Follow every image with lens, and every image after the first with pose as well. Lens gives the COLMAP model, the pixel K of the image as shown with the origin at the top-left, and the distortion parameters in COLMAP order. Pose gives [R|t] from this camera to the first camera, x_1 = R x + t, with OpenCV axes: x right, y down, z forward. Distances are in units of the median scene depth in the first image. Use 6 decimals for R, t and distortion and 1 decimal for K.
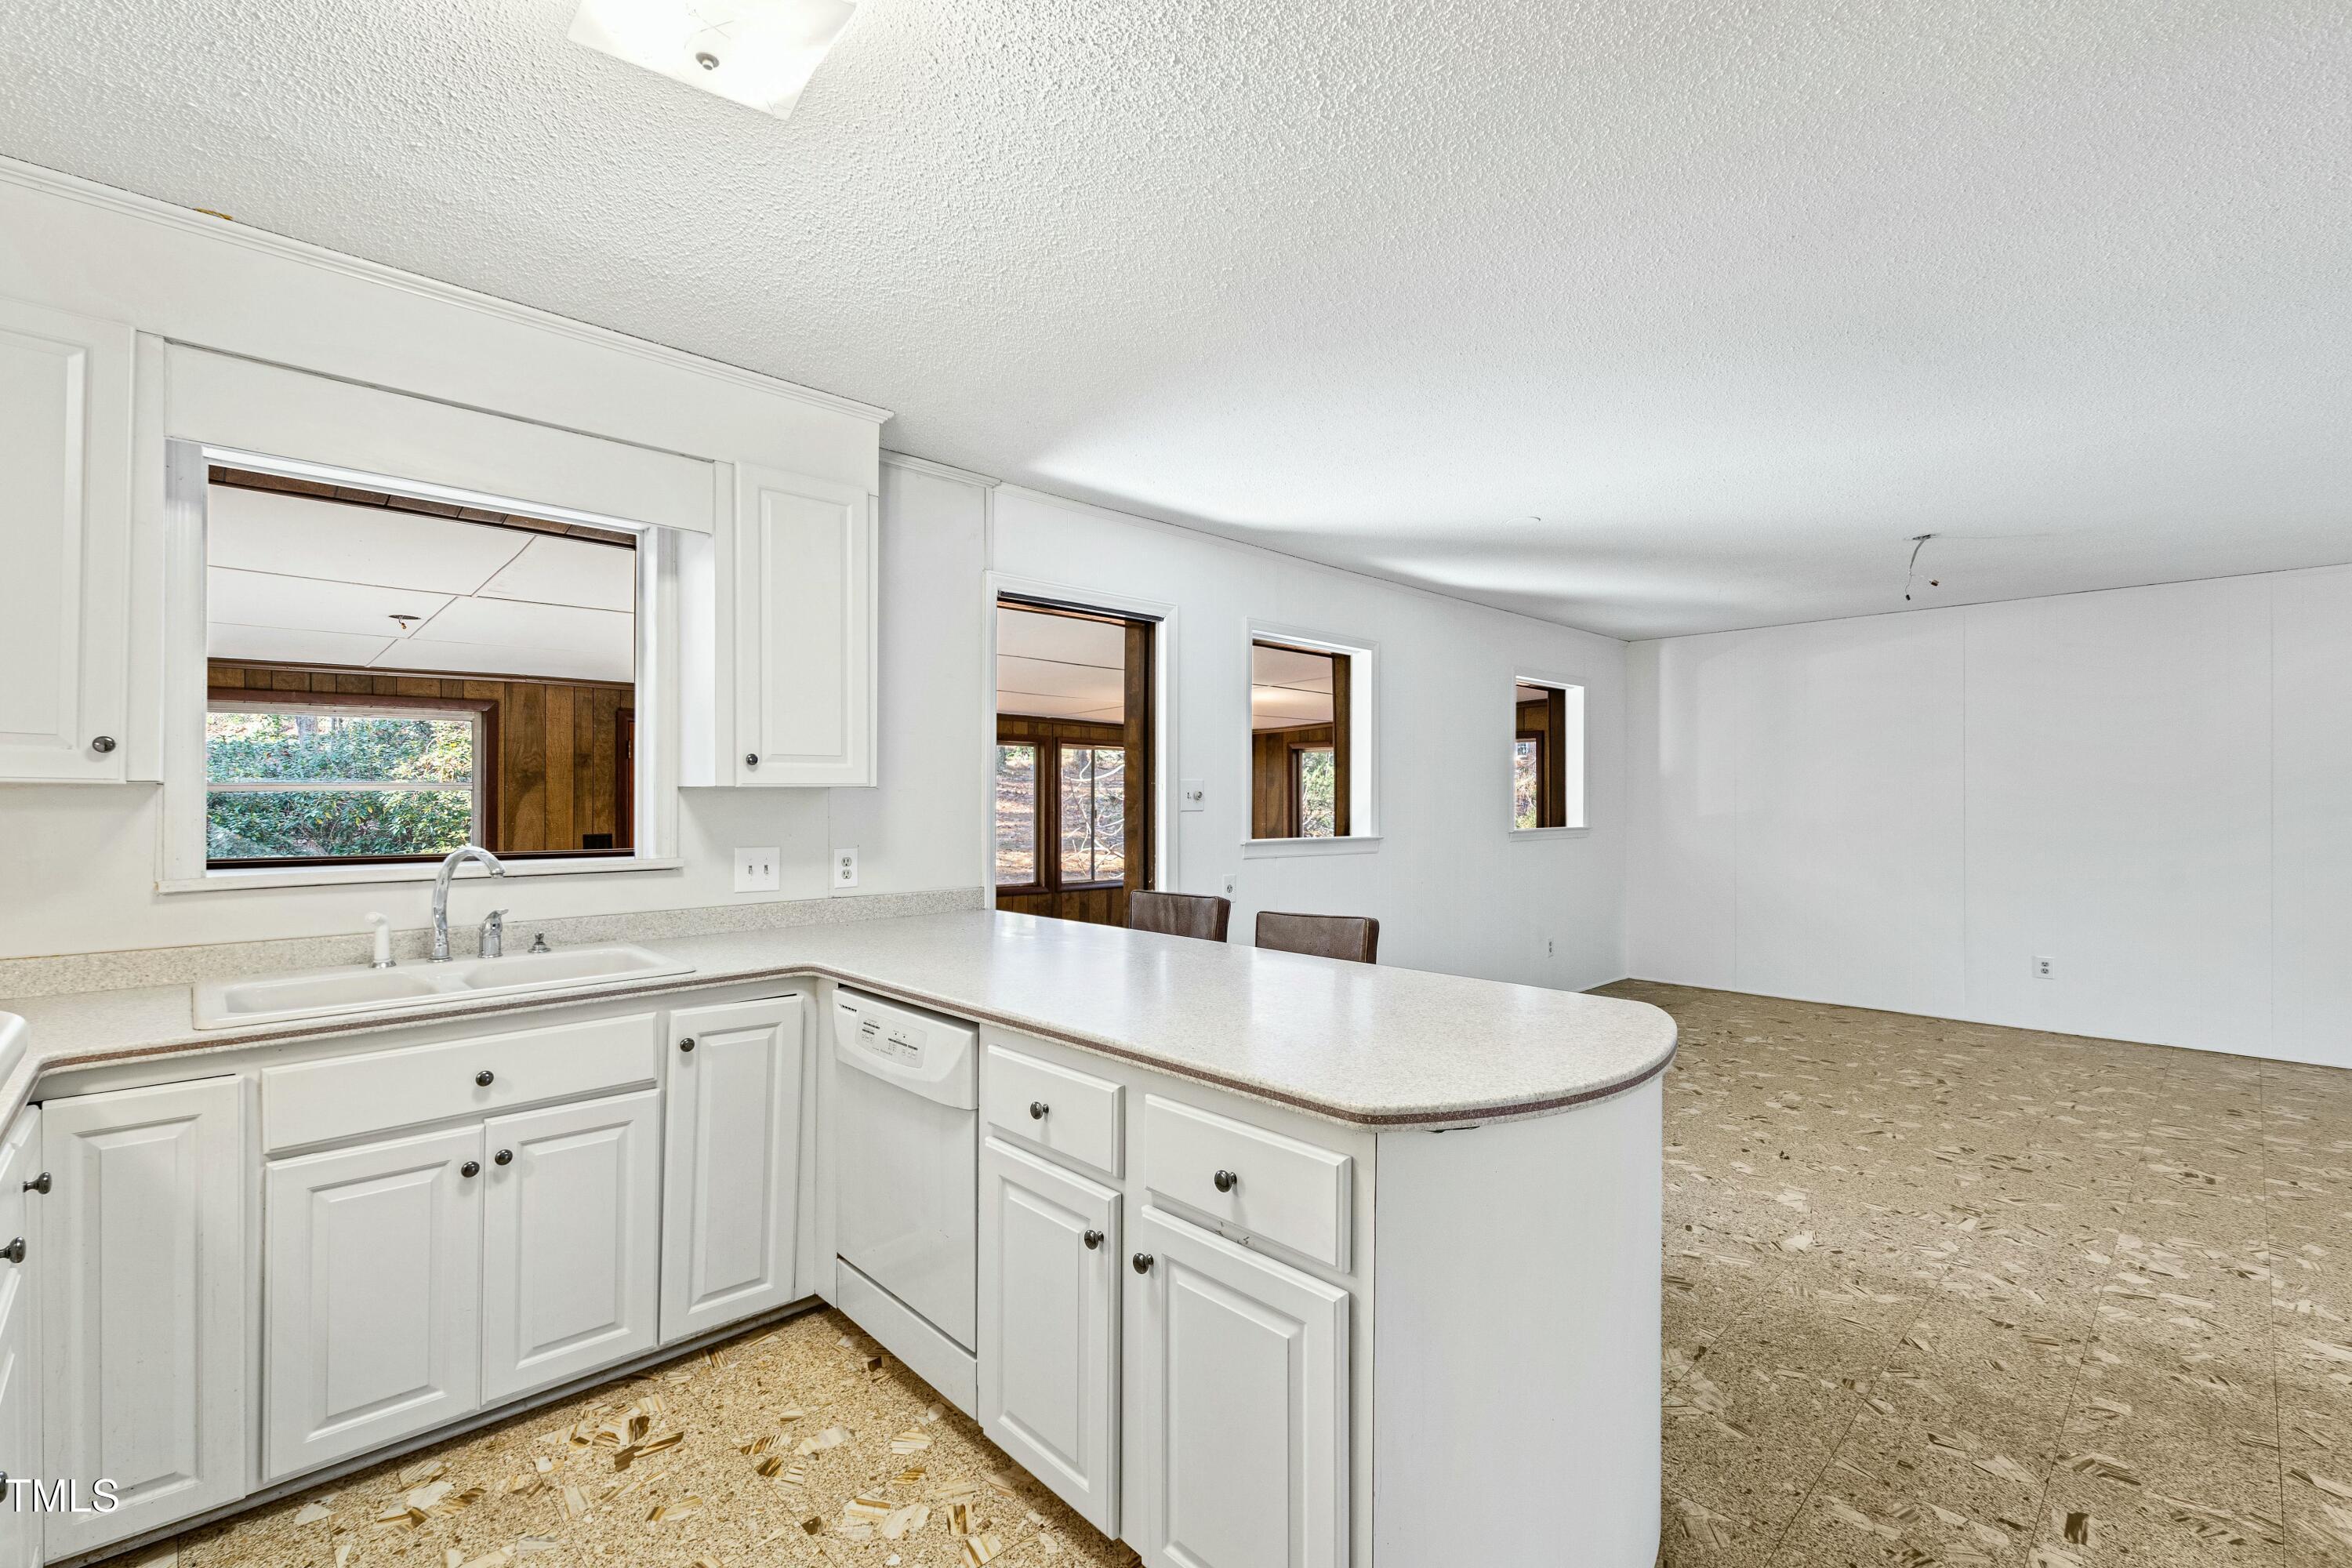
lens RADIAL K [[1032.1, 0, 1173.3], [0, 1032.1, 791.6], [0, 0, 1]] dist [0.004396, -0.000536]
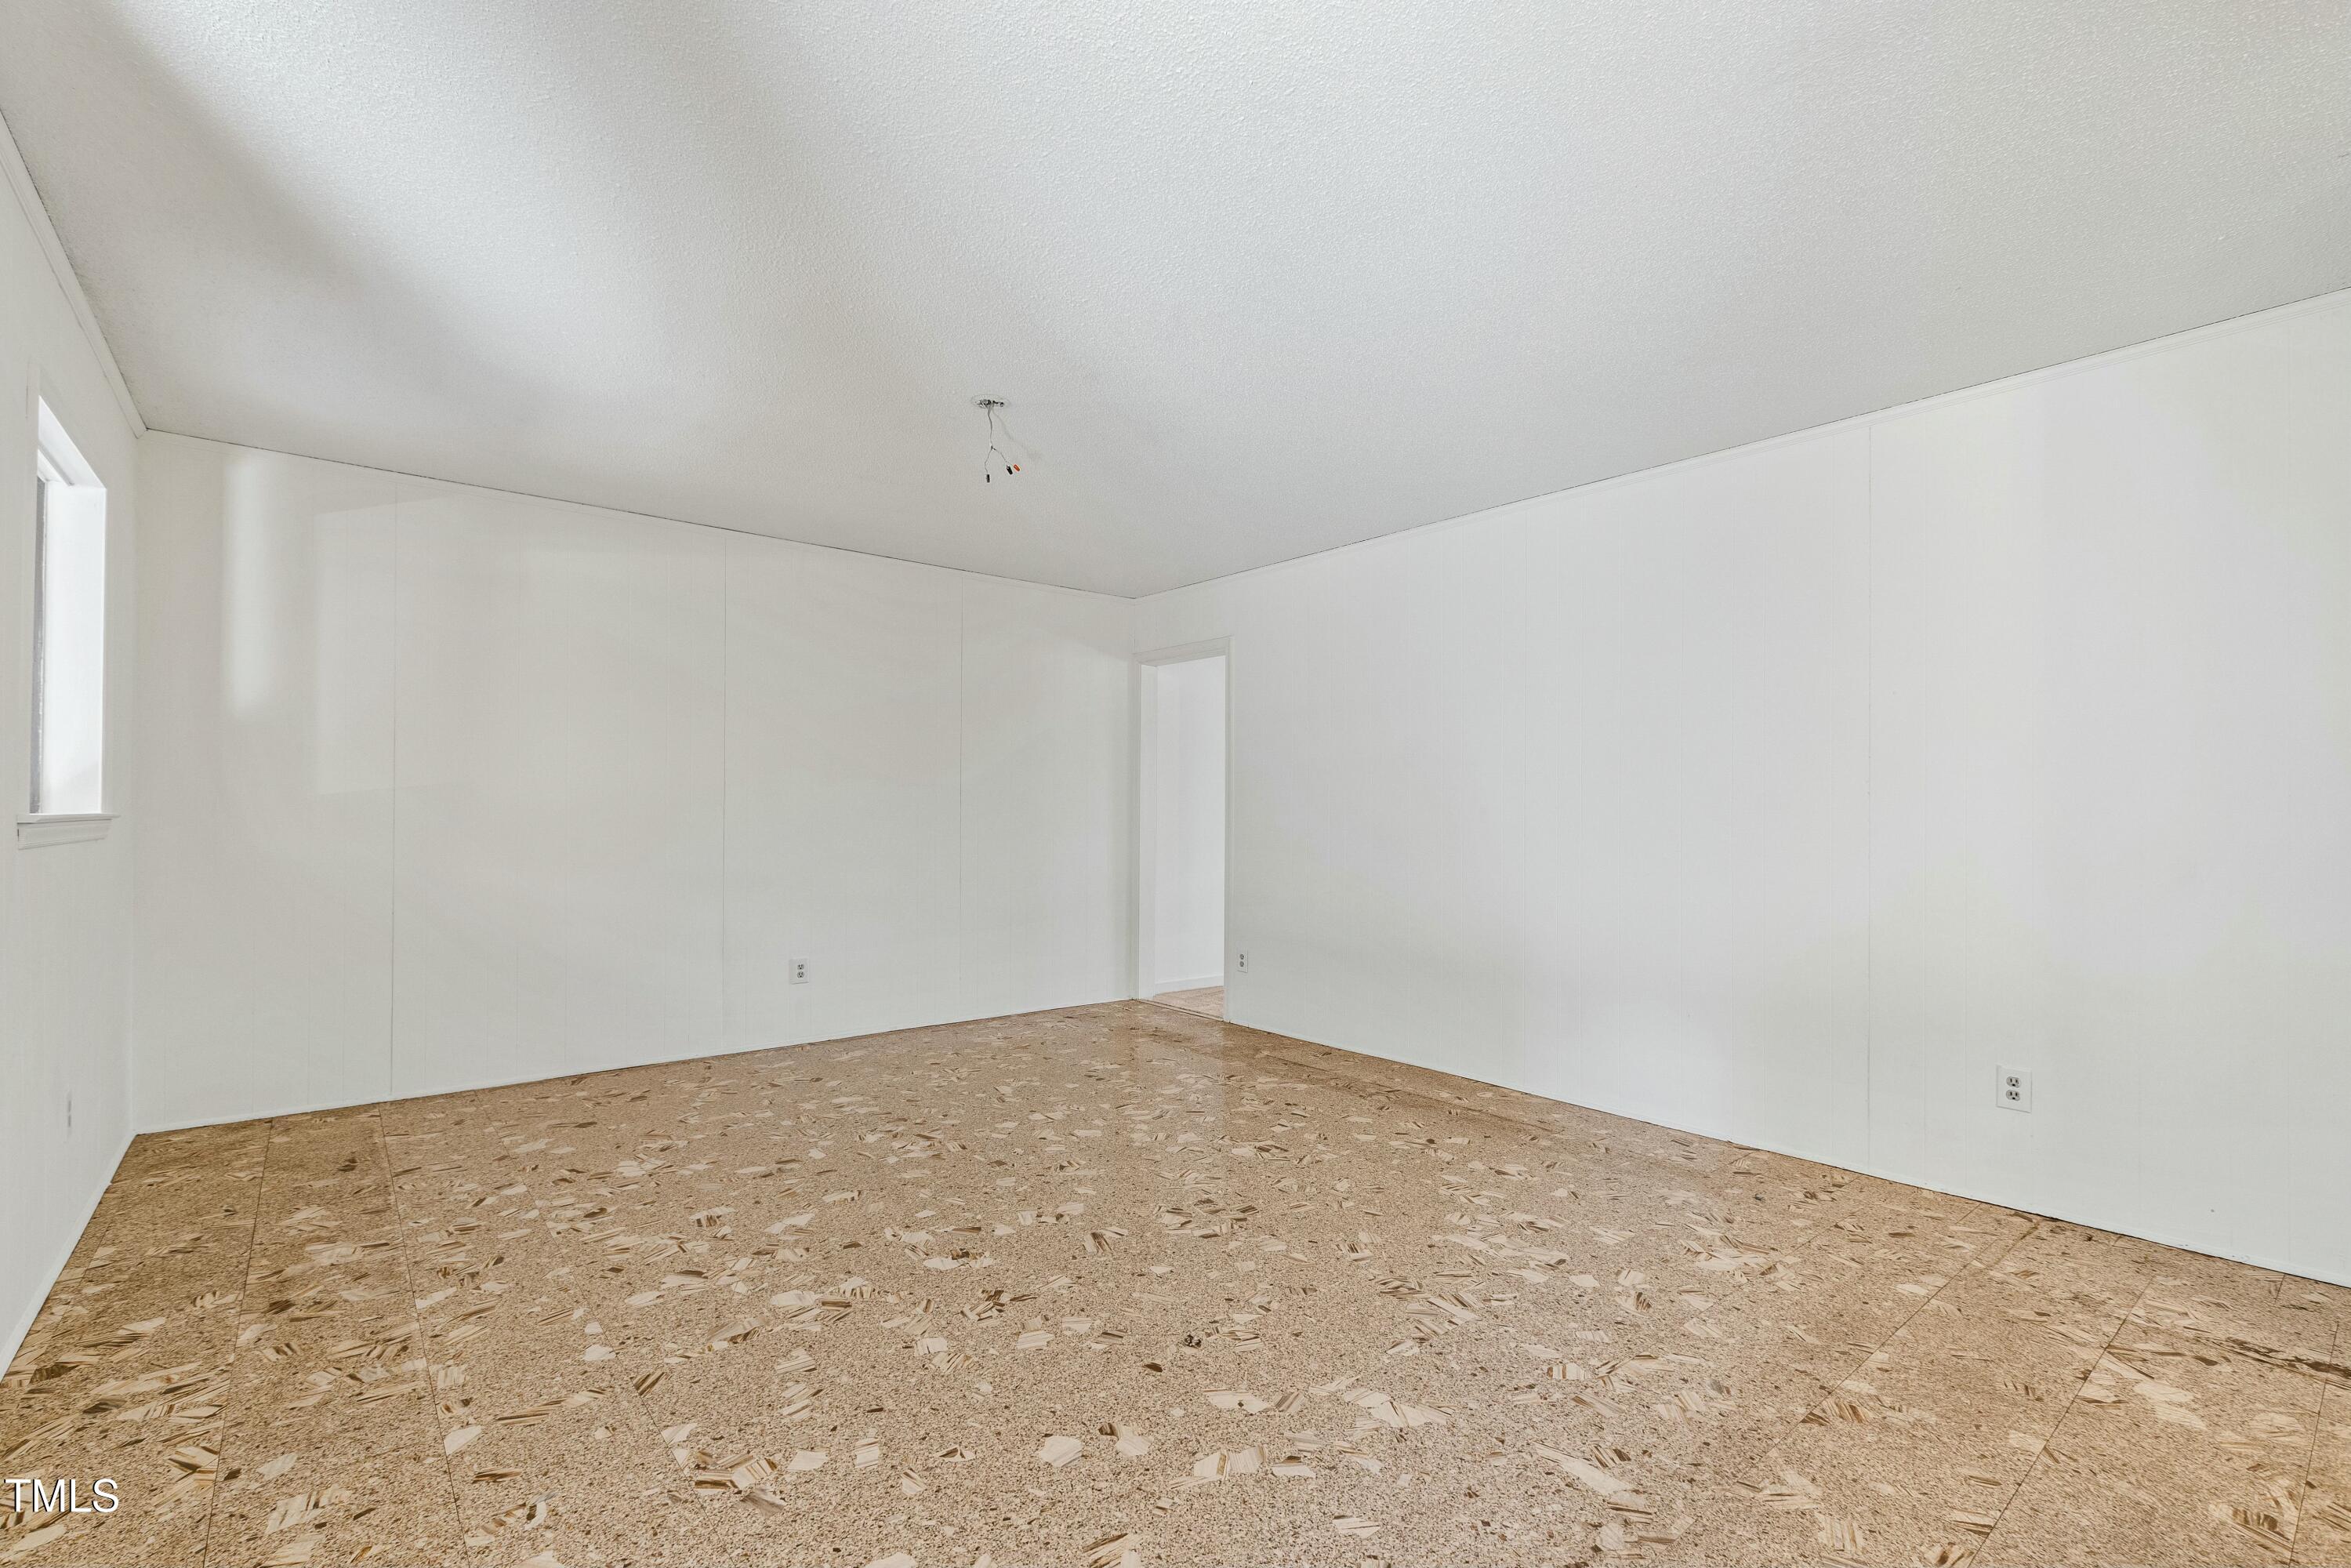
lens RADIAL K [[1031.7, 0, 1167.3], [0, 1031.7, 795.9], [0, 0, 1]] dist [0.004396, -0.000536]
pose [[0.070243, 0.019822, 0.997333, 0.000873], [-0.017591, 0.999672, -0.018630, 0.061897], [-0.997375, -0.016236, 0.070569, 1.102260]]
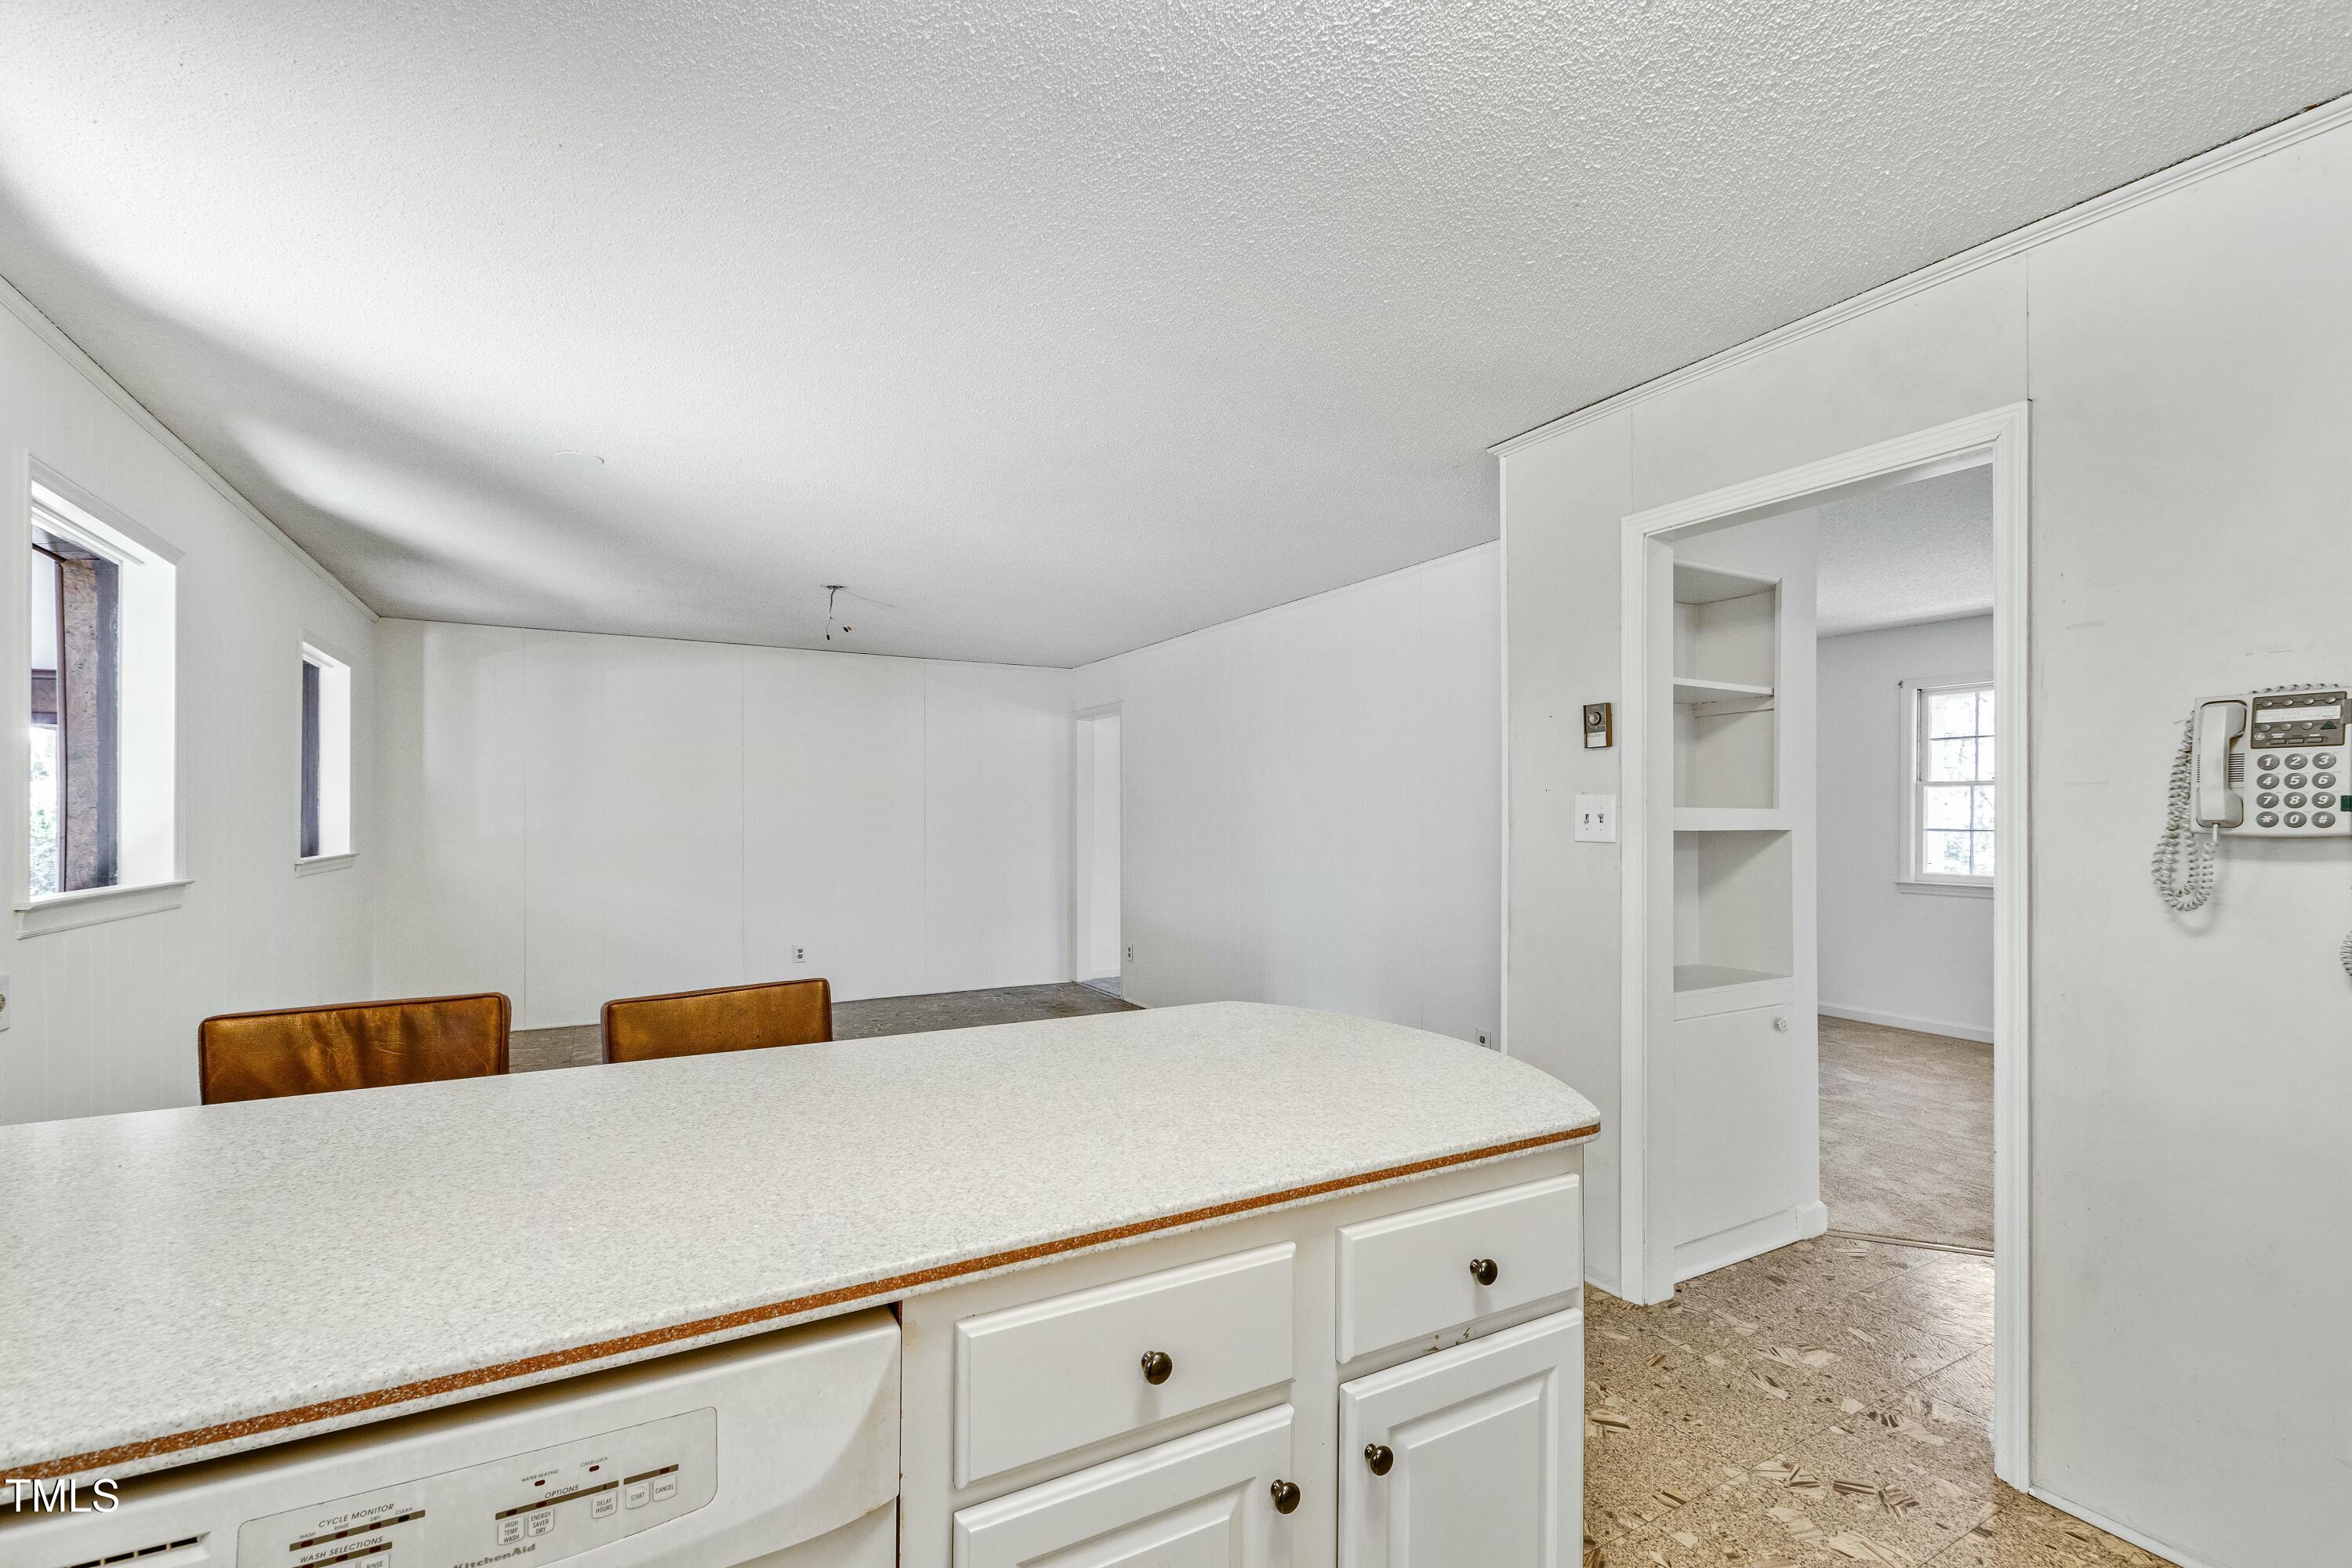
lens RADIAL K [[1032.1, 0, 1185.7], [0, 1032.1, 793.9], [0, 0, 1]] dist [0.004396, -0.000536]
pose [[0.238452, 0.018368, 0.970981, -0.388572], [-0.007989, 0.999824, -0.016952, 0.000518], [-0.971121, -0.003715, 0.238557, 0.479477]]
